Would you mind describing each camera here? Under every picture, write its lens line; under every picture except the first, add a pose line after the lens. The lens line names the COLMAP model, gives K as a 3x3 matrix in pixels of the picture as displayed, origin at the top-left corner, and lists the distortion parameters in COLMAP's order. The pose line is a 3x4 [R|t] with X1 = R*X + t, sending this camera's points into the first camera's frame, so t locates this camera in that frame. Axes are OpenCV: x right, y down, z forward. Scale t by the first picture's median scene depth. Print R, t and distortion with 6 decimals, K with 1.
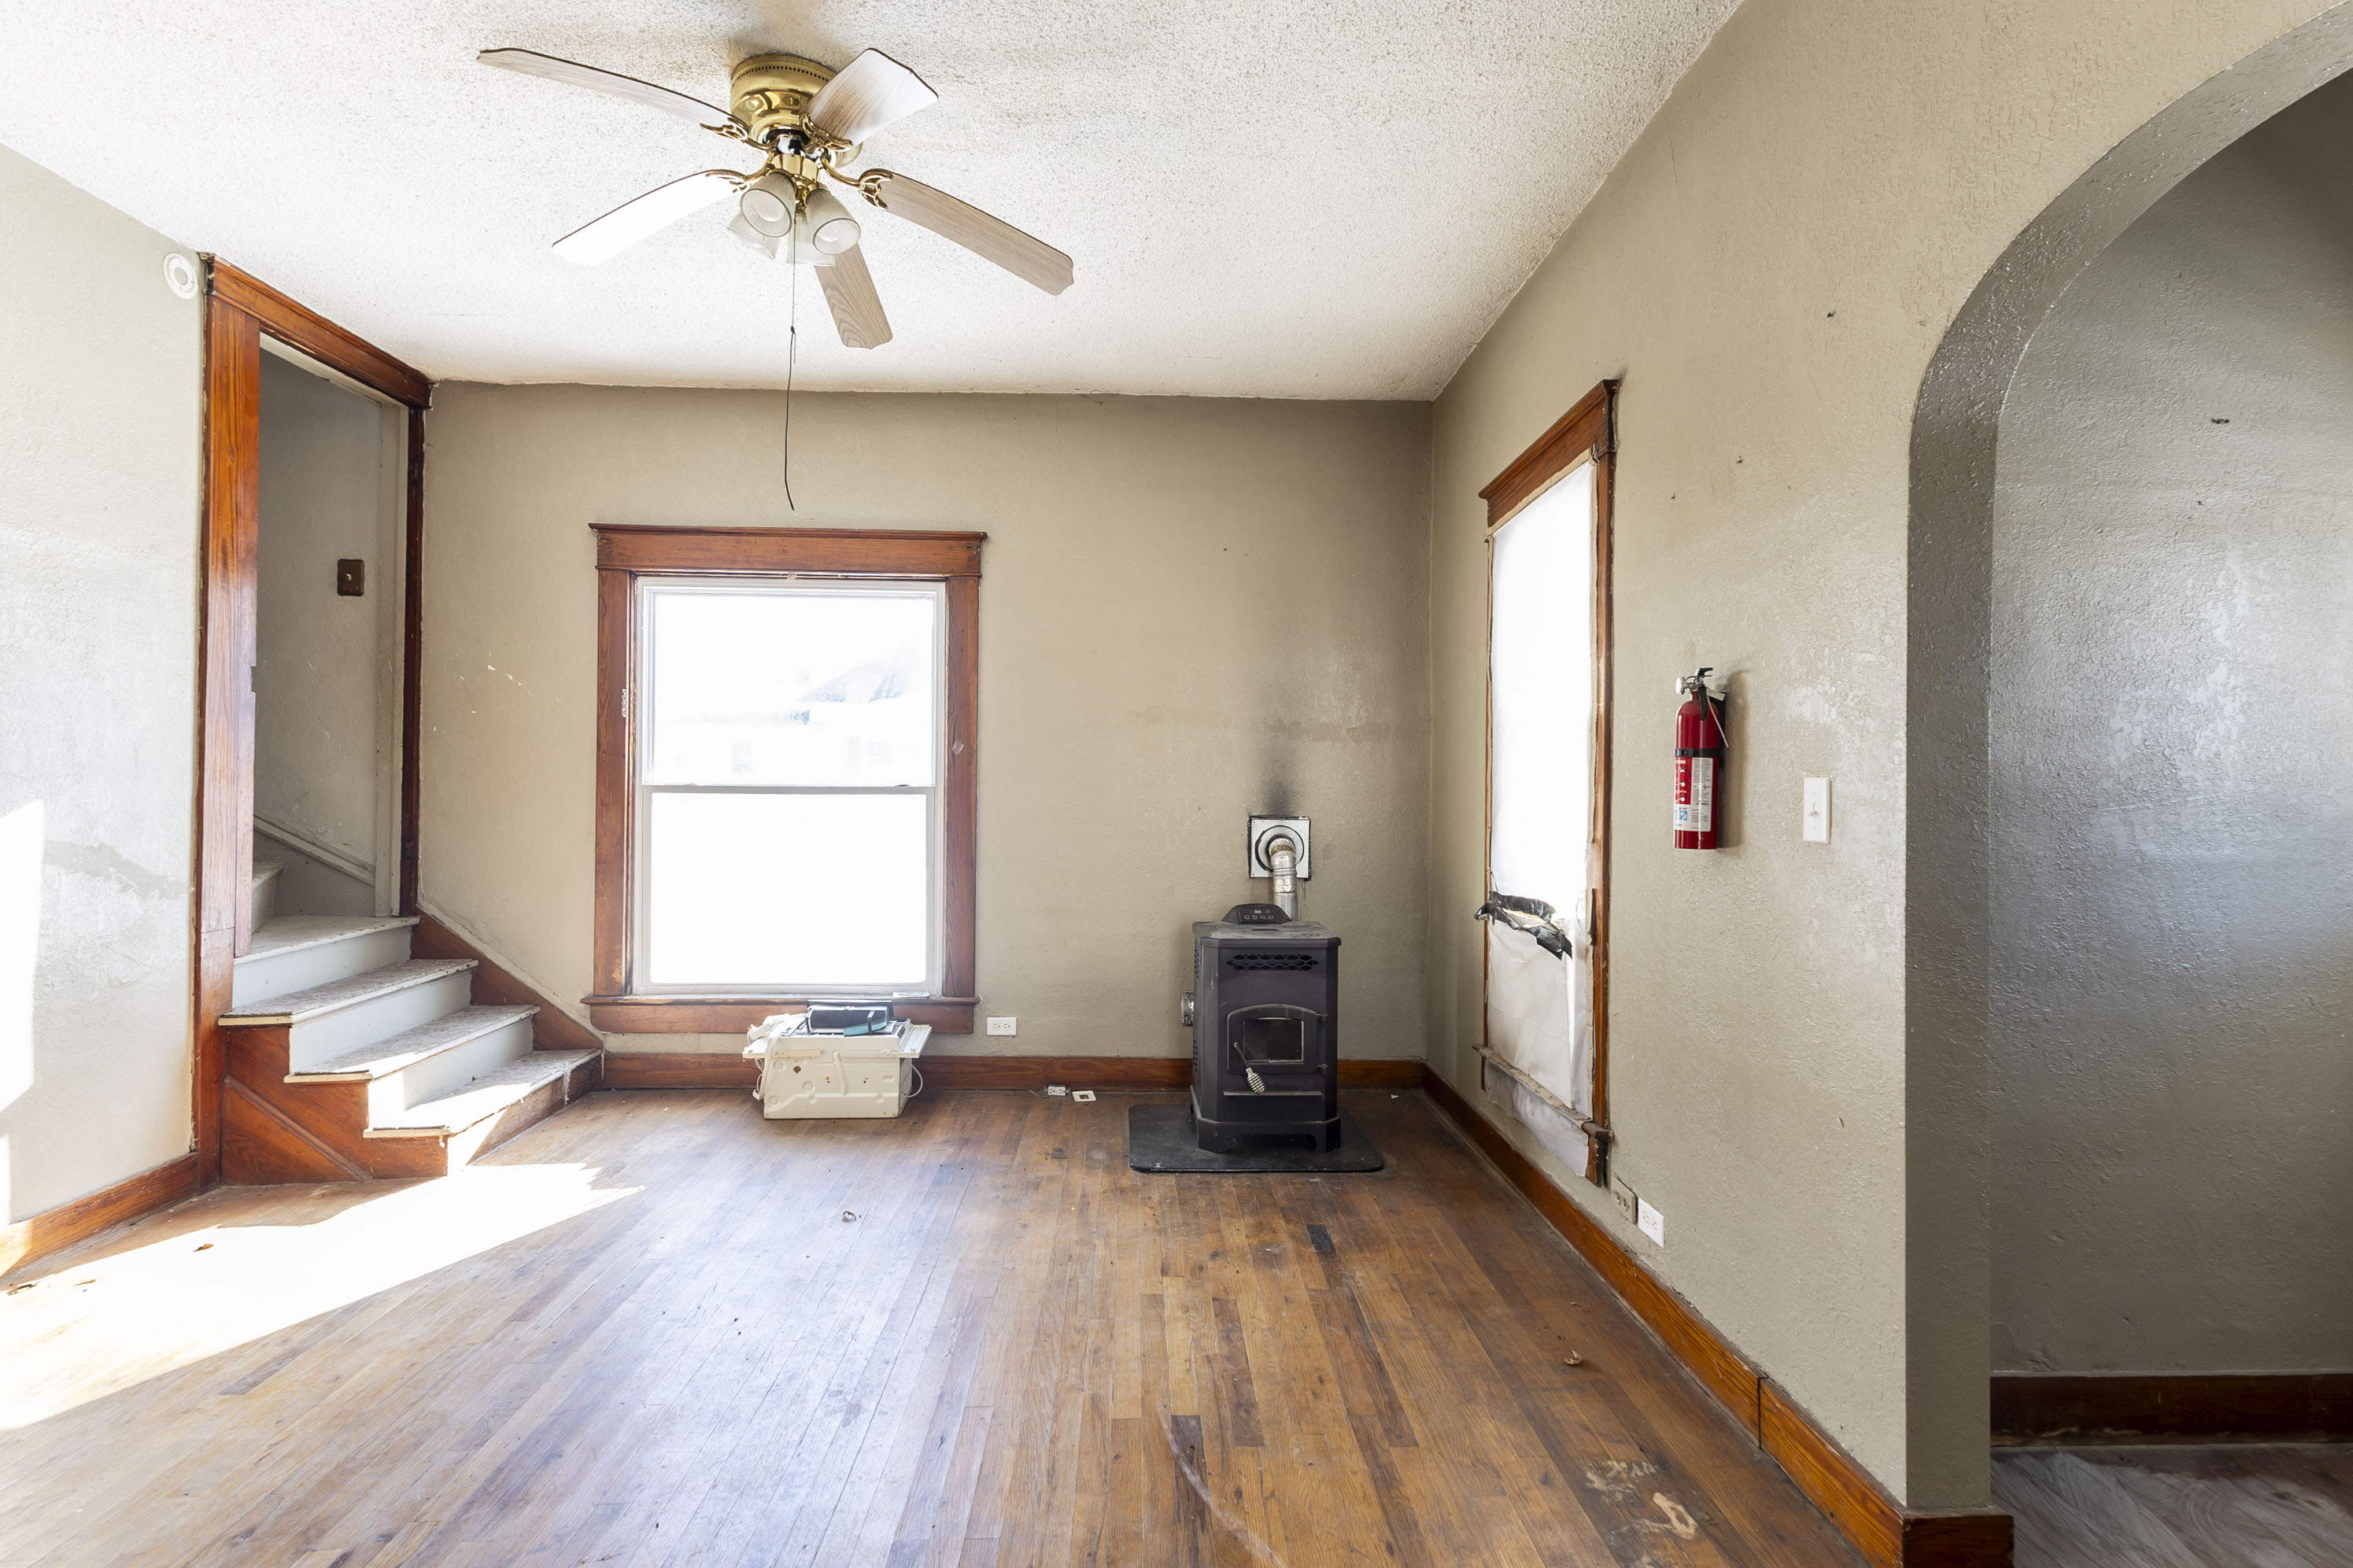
lens RADIAL K [[1121.1, 0, 1172.9], [0, 1121.1, 779.9], [0, 0, 1]] dist [0.018062, -0.000777]
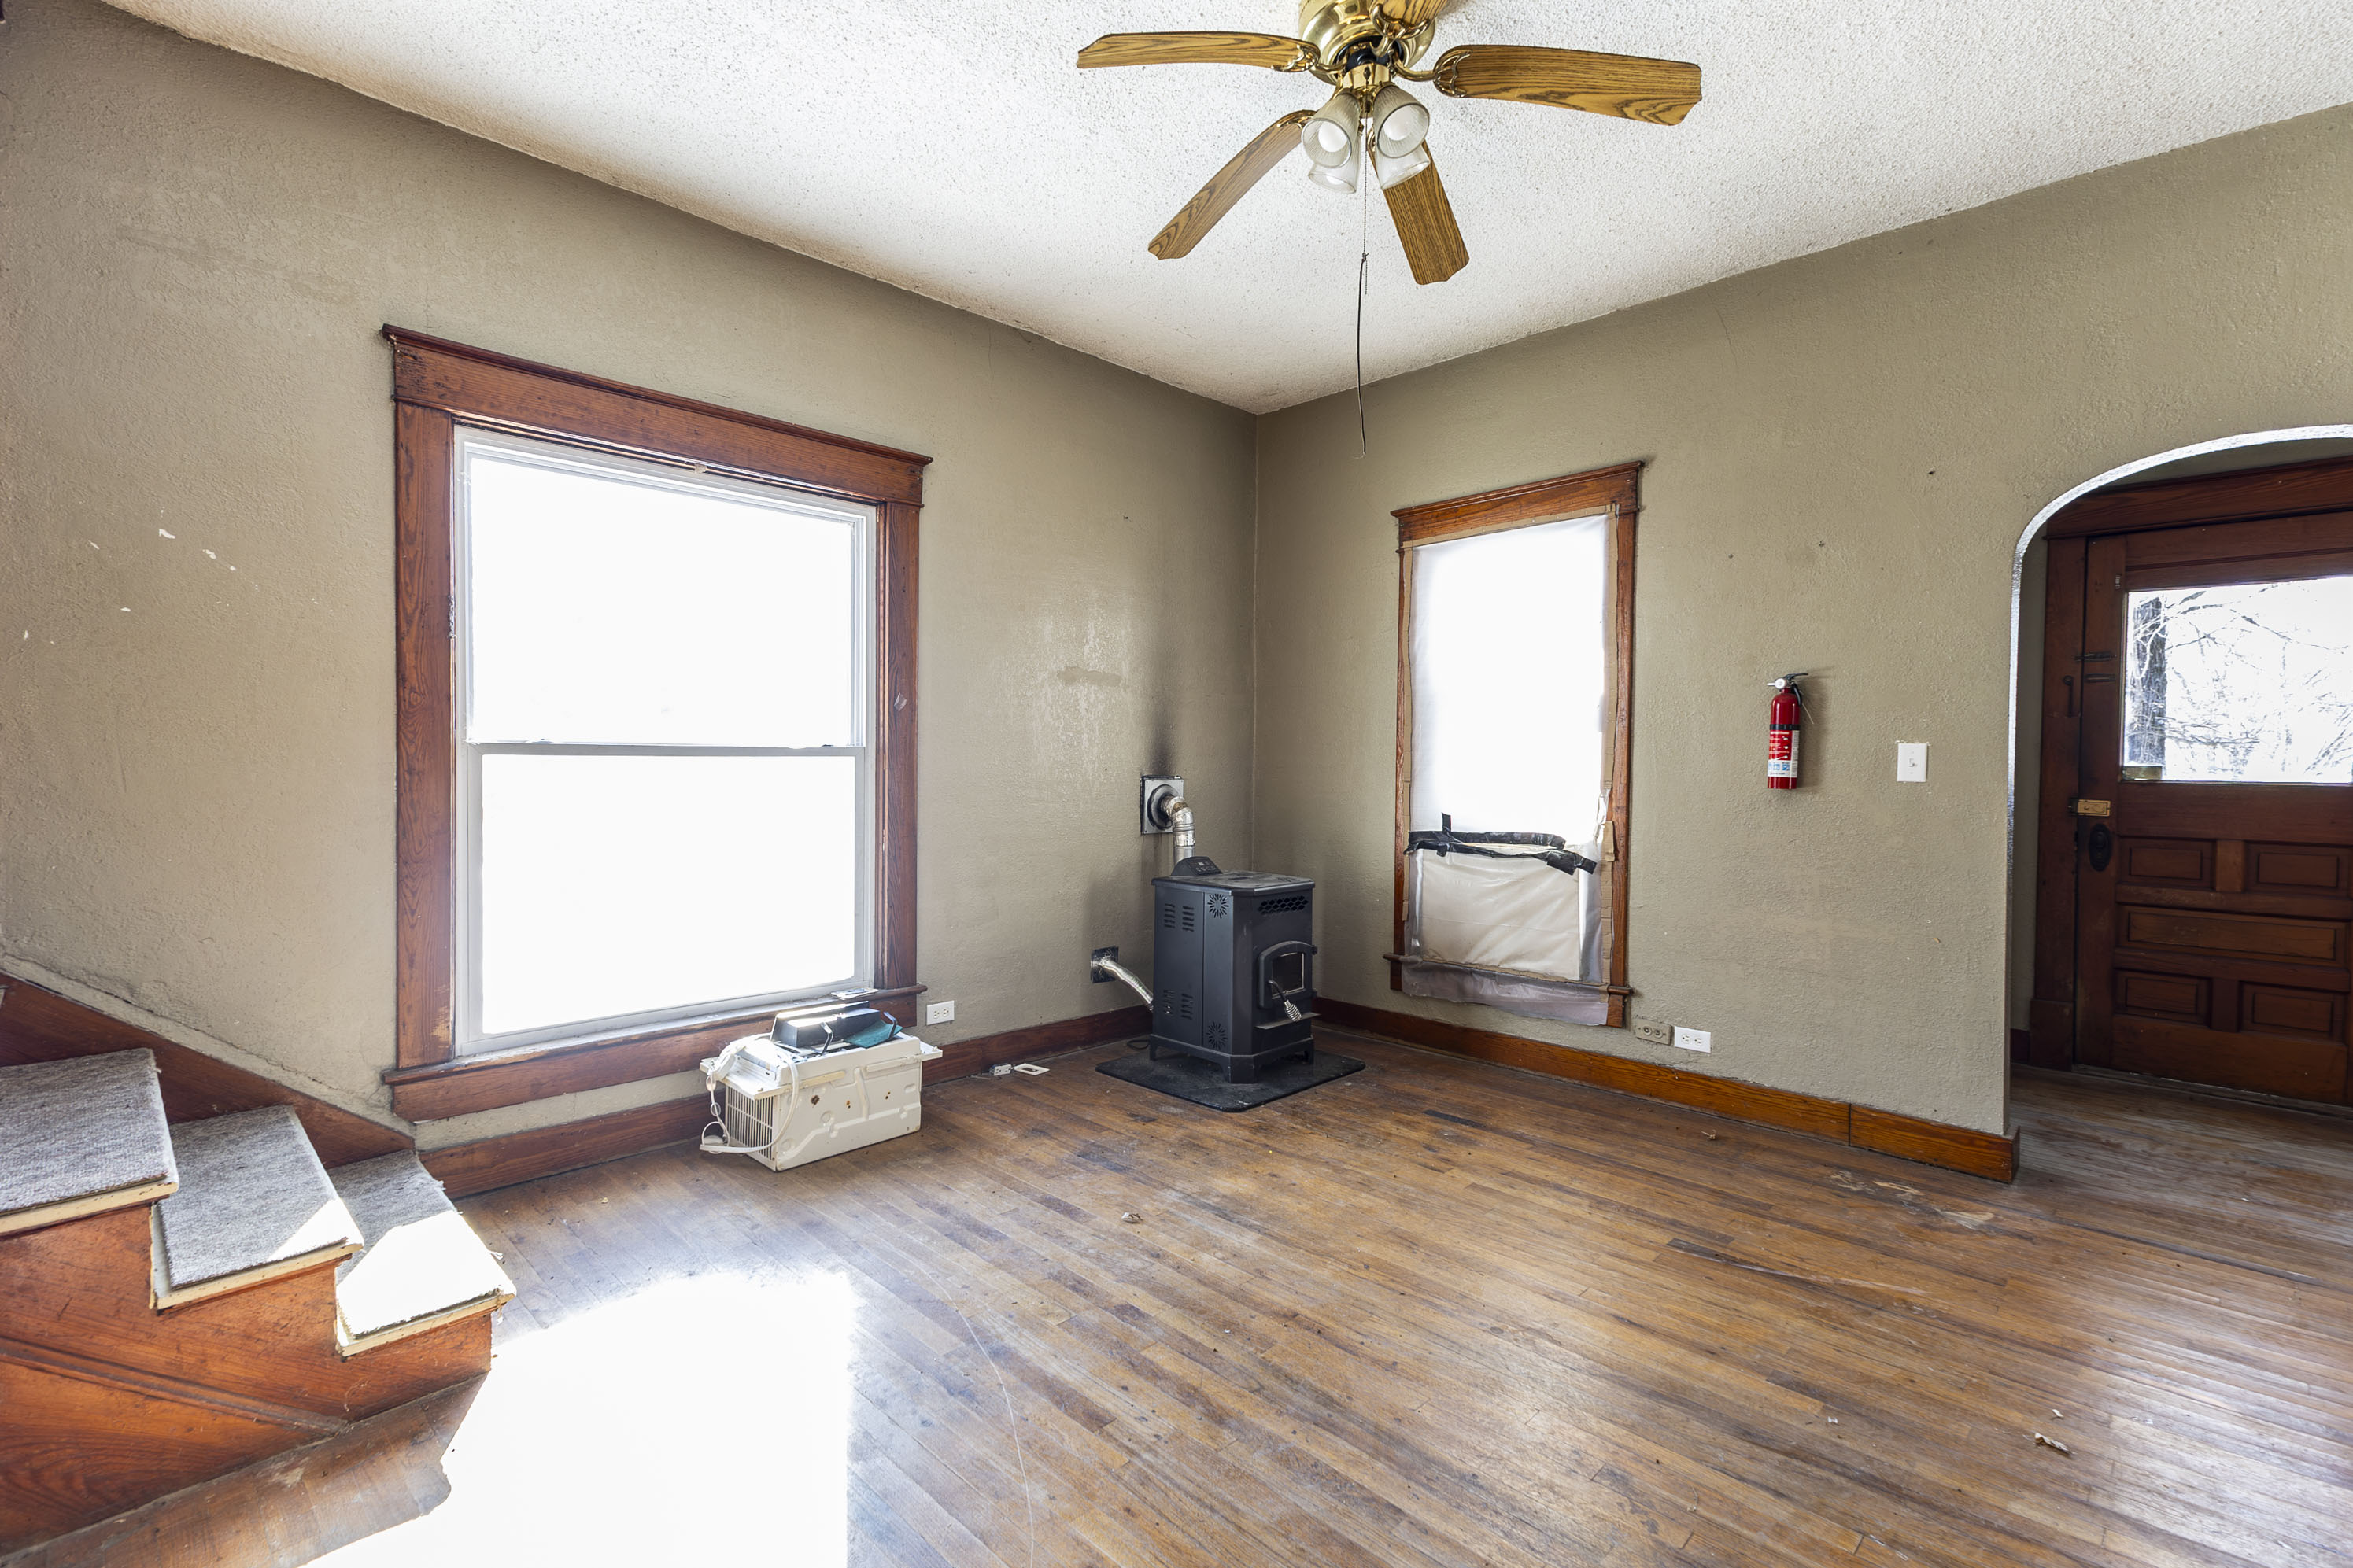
lens RADIAL K [[1067.5, 0, 1160.2], [0, 1067.5, 782.4], [0, 0, 1]] dist [0.016219, -0.000584]
pose [[0.733261, -0.018701, 0.679690, -0.660041], [-0.006416, 0.999387, 0.034418, 0.003833], [-0.679917, -0.029598, 0.732691, 0.278279]]
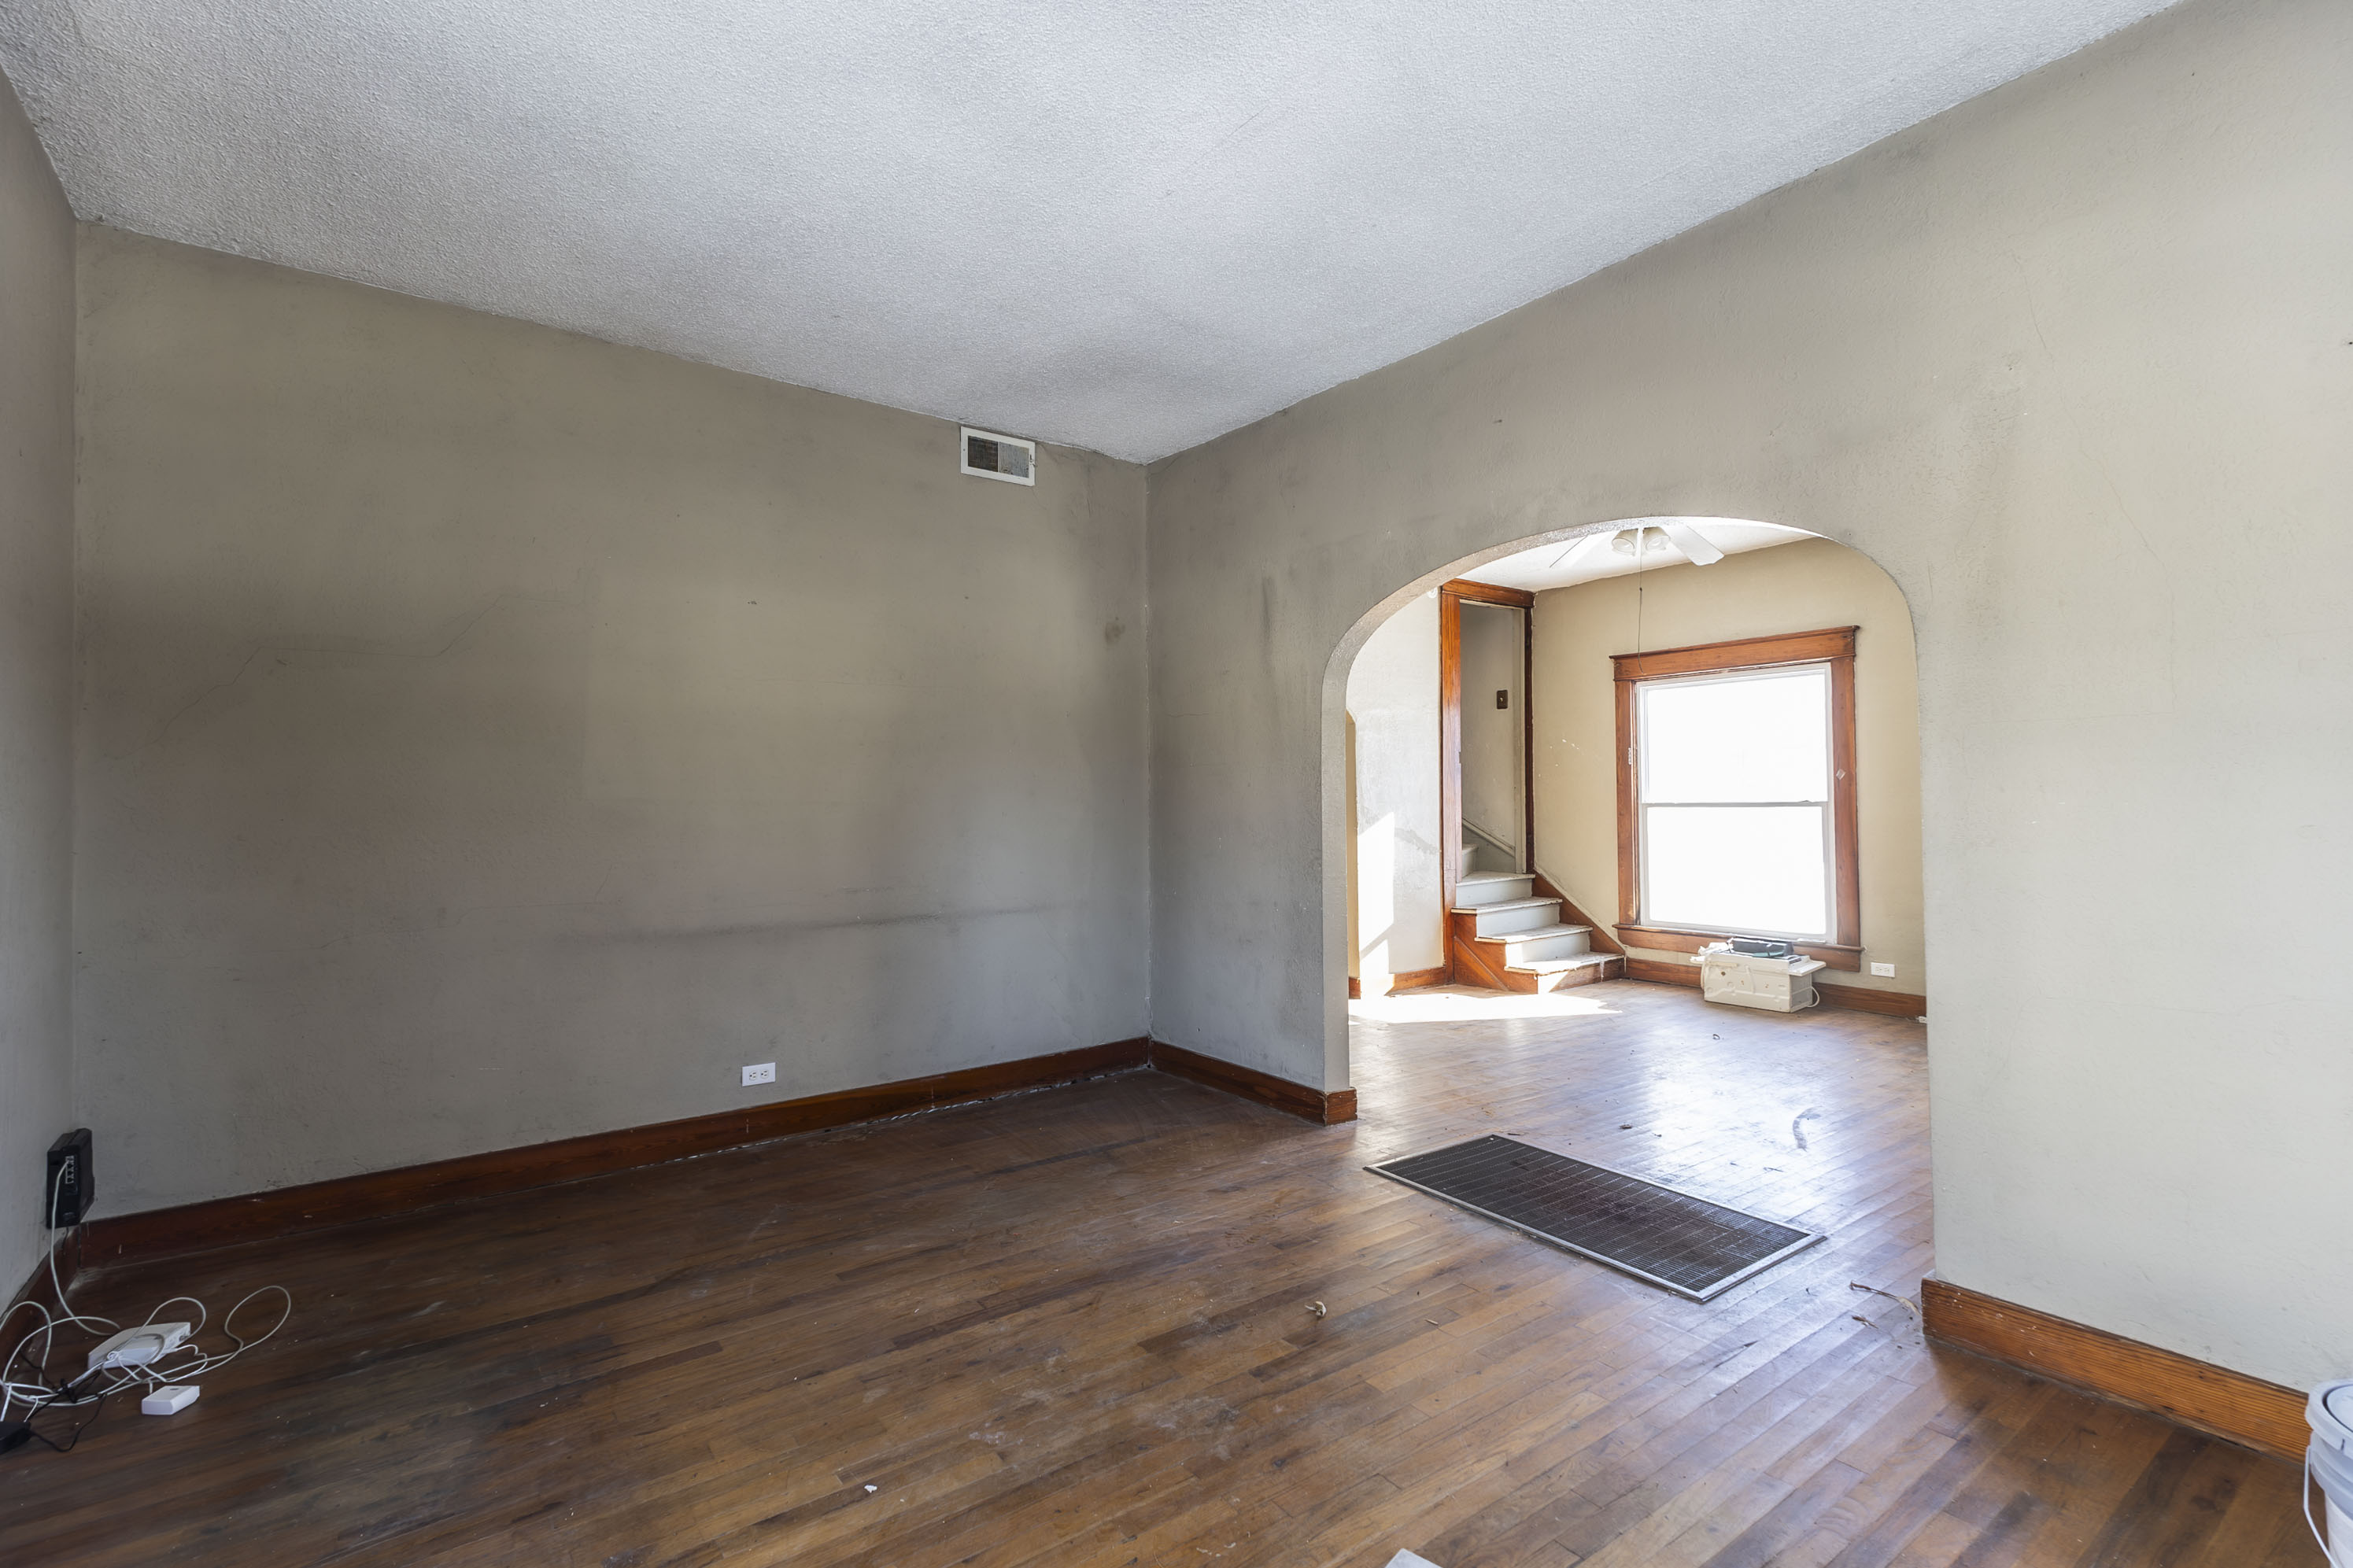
lens RADIAL K [[1067.5, 0, 1160.2], [0, 1067.5, 782.4], [0, 0, 1]] dist [0.016219, -0.000584]
pose [[0.547550, -0.031471, -0.836181, 0.536069], [0.015769, 0.999503, -0.027292, 0.006354], [0.836624, 0.001758, 0.547775, -0.553481]]
